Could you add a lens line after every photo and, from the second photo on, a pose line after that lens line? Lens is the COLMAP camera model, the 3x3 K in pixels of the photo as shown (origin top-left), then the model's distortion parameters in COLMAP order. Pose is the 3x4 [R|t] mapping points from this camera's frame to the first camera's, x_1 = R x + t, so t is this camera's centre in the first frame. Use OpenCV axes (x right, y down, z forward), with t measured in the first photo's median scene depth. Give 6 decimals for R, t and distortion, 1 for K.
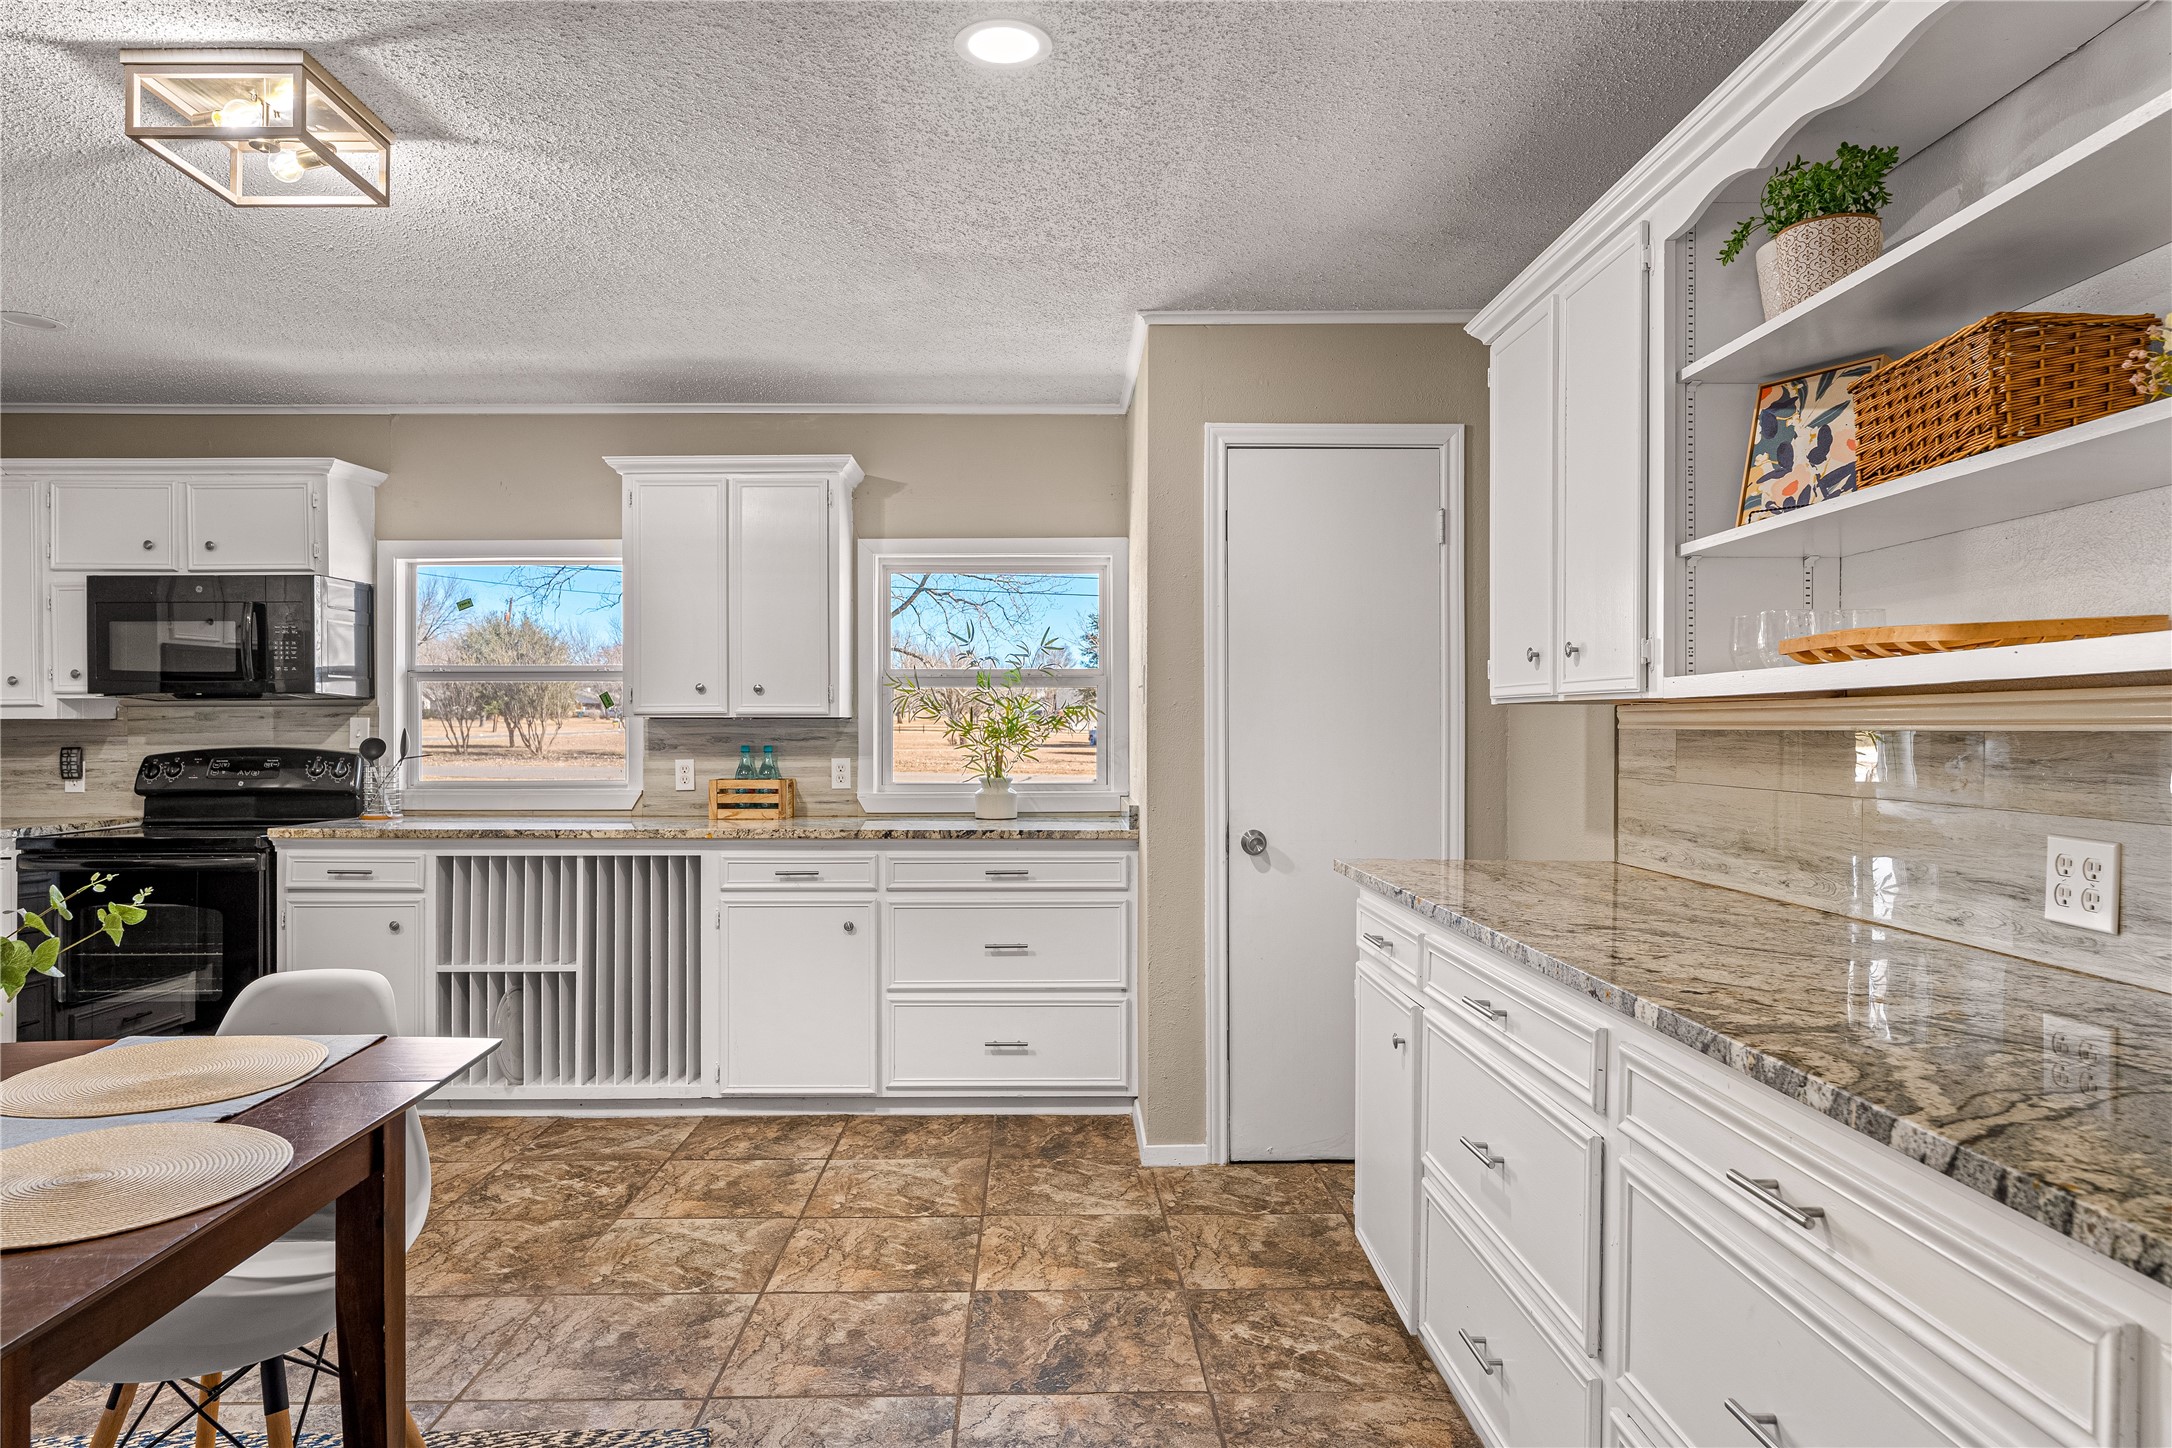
lens RADIAL K [[1331.0, 0, 1066.2], [0, 1331.0, 728.0], [0, 0, 1]] dist [-0.001657, 0.002921]
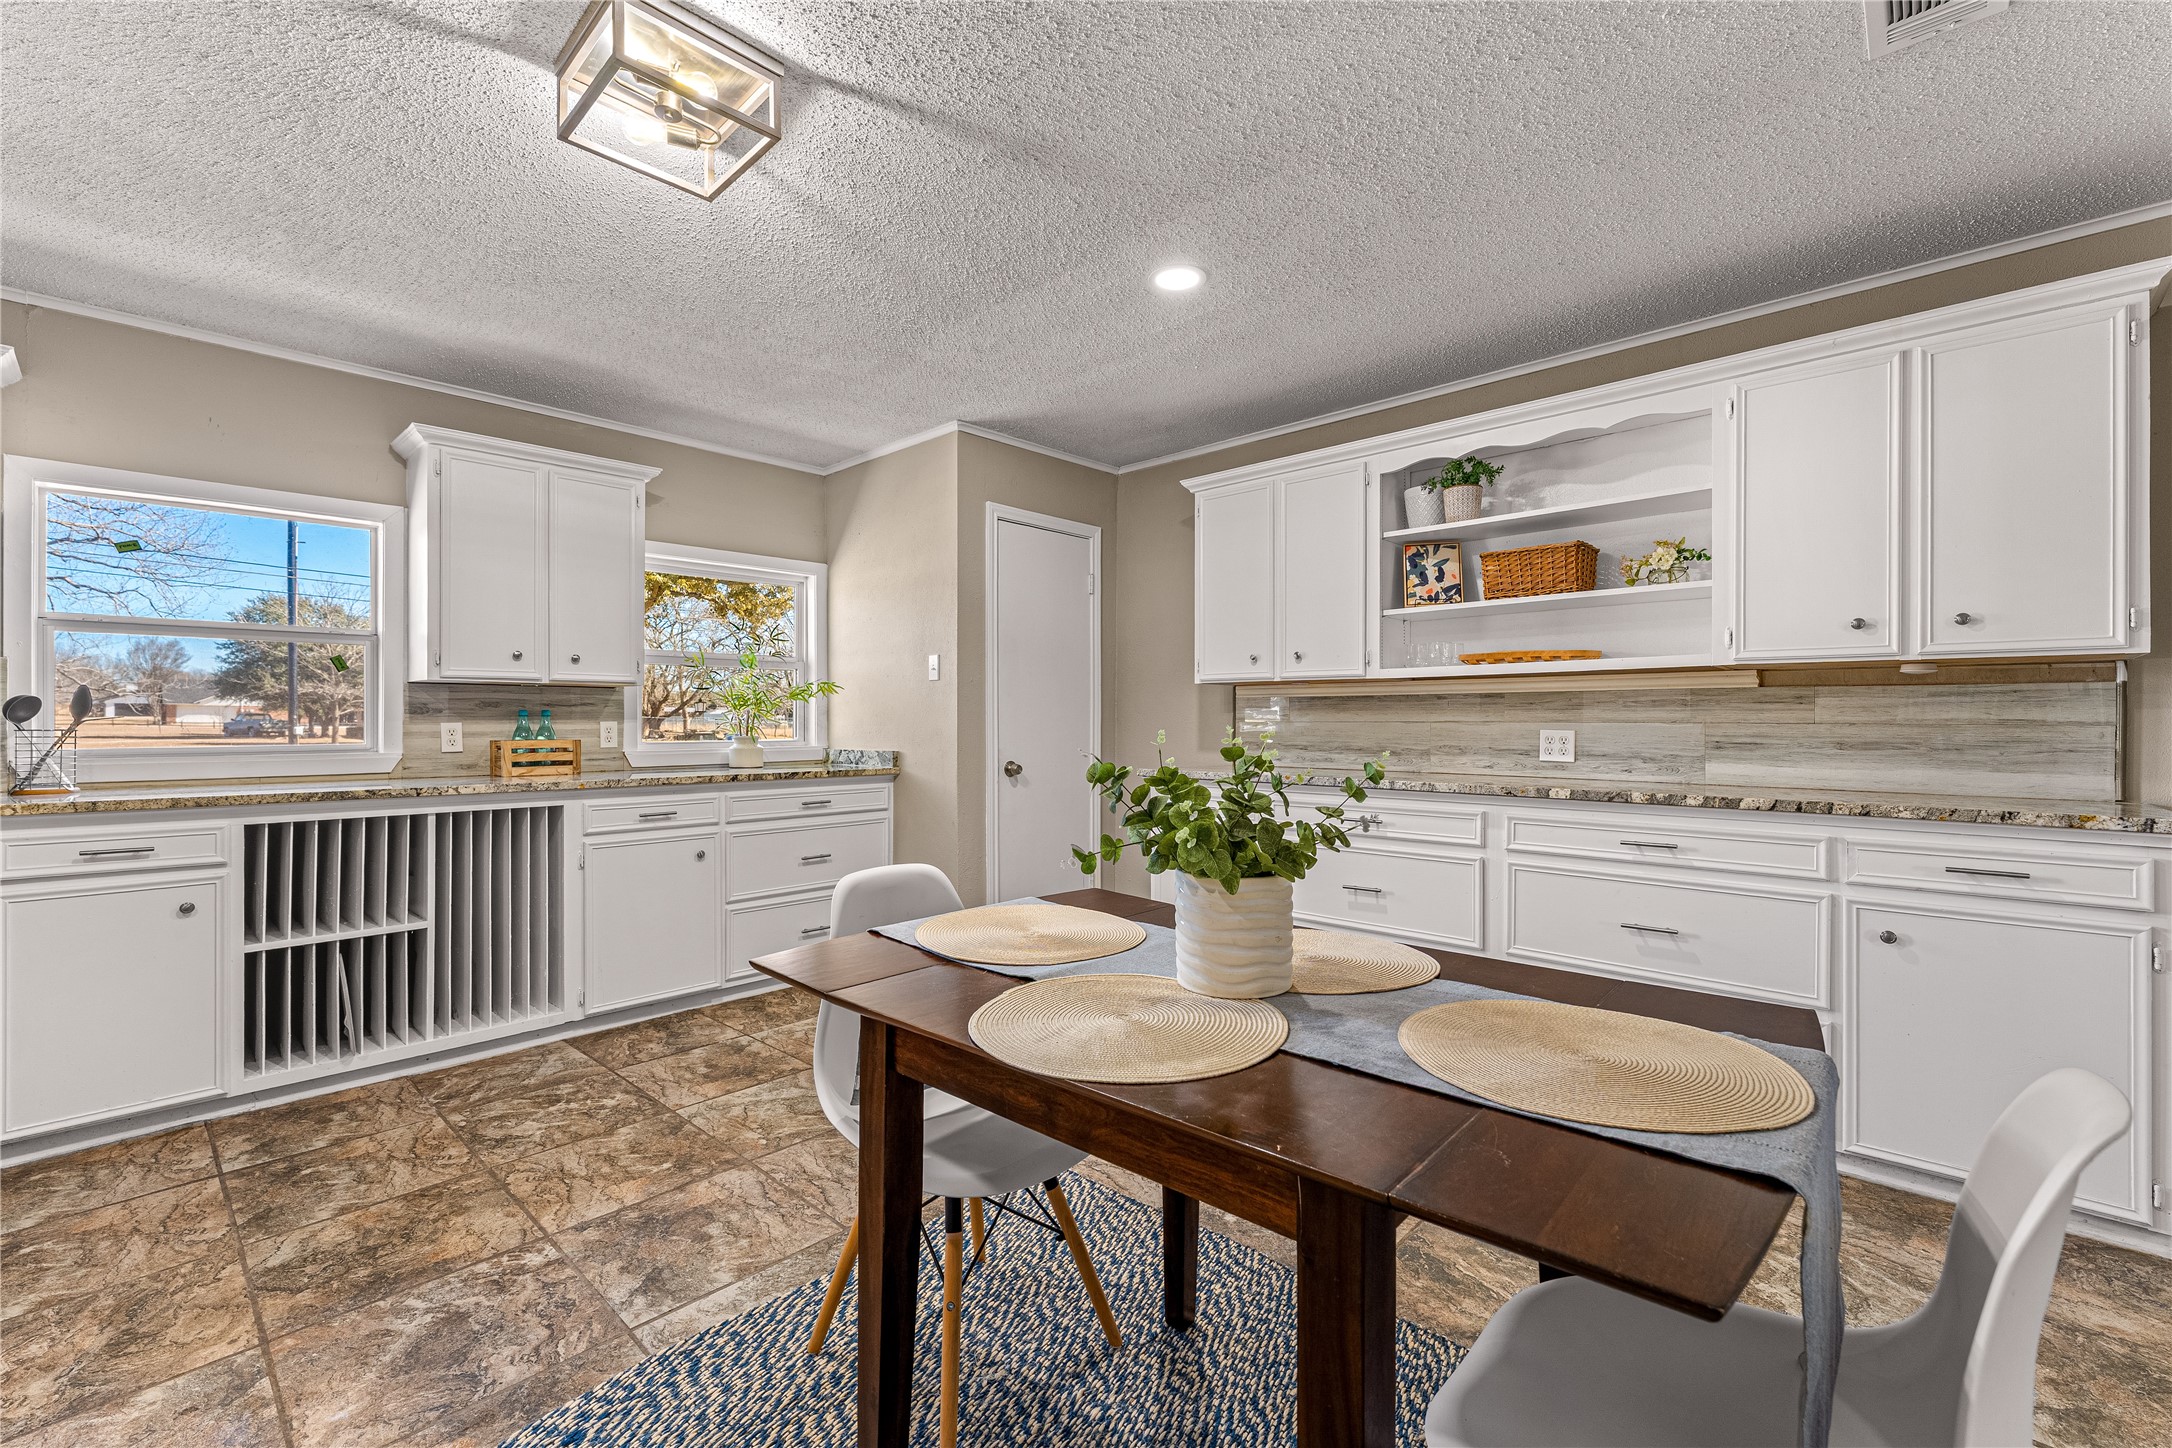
lens RADIAL K [[914.3, 0, 1093.2], [0, 914.3, 716.6], [0, 0, 1]] dist [-0.001969, -0.000258]
pose [[0.691056, 0.003333, 0.722794, -0.530766], [0.000564, 0.999987, -0.005150, 0.026379], [-0.722801, 0.003967, 0.691044, 0.154664]]
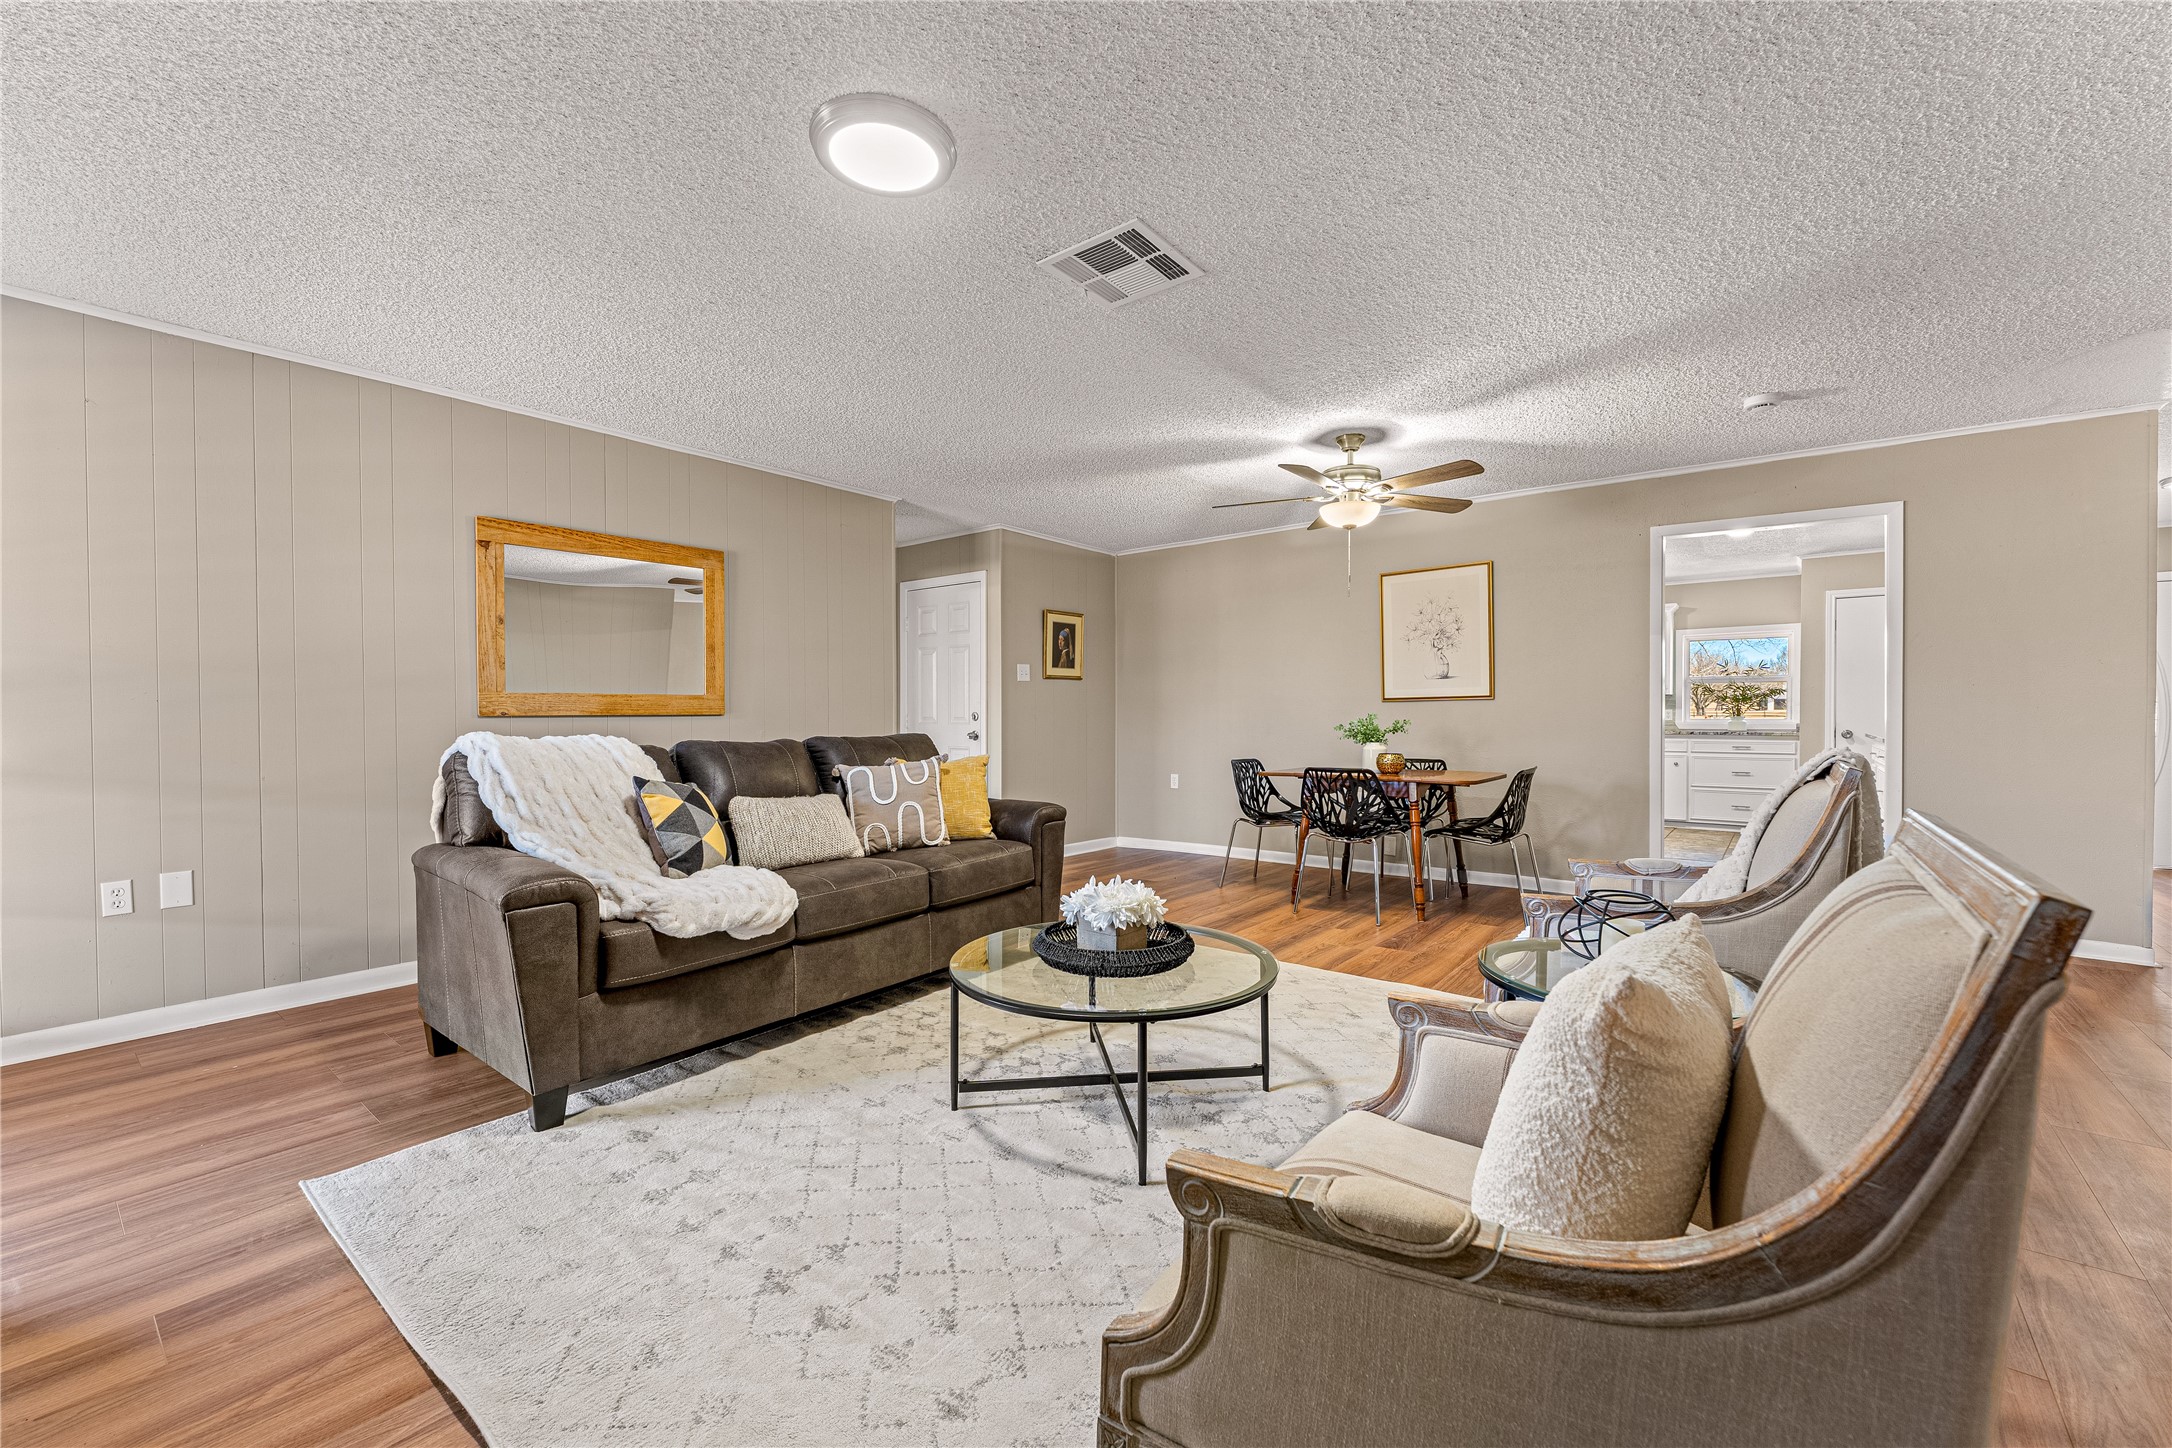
lens RADIAL K [[914.3, 0, 1077.2], [0, 914.3, 722.7], [0, 0, 1]] dist [-0.001969, -0.000258]
pose [[0.780864, 0.005059, -0.624680, 0.067336], [0.001989, 0.999942, 0.010584, 0.032377], [0.624697, -0.009507, 0.780809, -1.450720]]
